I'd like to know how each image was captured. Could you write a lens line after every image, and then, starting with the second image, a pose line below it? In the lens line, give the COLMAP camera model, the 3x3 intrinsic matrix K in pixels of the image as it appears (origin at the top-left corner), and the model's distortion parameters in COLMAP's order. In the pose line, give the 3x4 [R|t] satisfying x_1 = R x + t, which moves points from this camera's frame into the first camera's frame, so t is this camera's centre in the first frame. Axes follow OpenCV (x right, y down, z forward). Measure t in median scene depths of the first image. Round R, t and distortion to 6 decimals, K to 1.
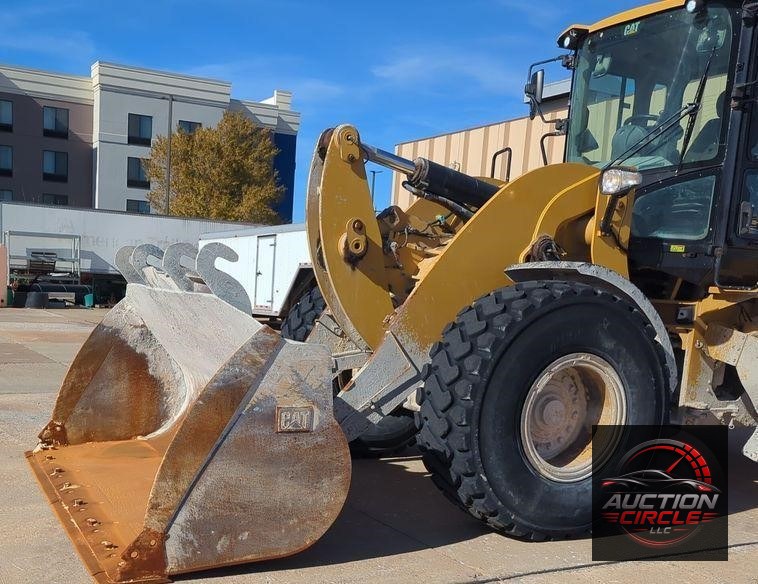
lens RADIAL K [[781.6, 0, 229.2], [0, 781.6, 368.9], [0, 0, 1]] dist [0.095008, -0.088629]
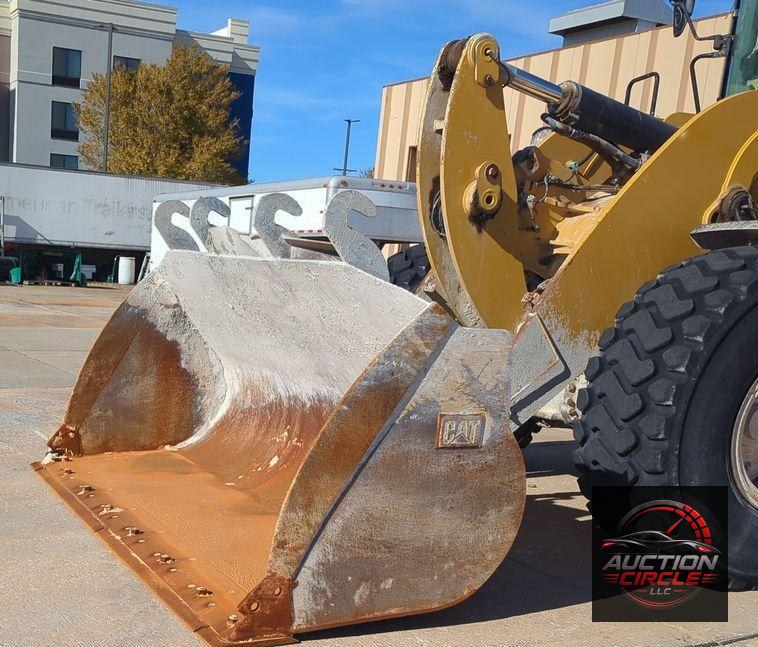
lens RADIAL K [[916.4, 0, 133.3], [0, 916.4, 421.9], [0, 0, 1]] dist [0.065834, -0.038101]
pose [[0.999796, 0.010602, -0.017205, -0.164737], [-0.009410, 0.997648, 0.067903, -0.000629], [0.017884, -0.067727, 0.997544, 0.091887]]
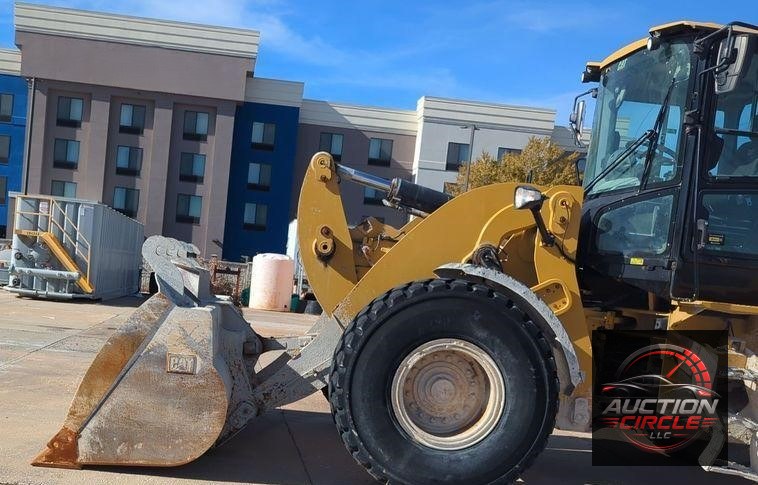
lens RADIAL K [[784.4, 0, 305.9], [0, 784.4, 309.0], [0, 0, 1]] dist [0.084960, -0.031125]
pose [[0.932367, 0.057241, -0.356954, 0.595317], [-0.094217, 0.991737, -0.087063, 0.053356], [0.349021, 0.114806, 0.930056, -0.159416]]
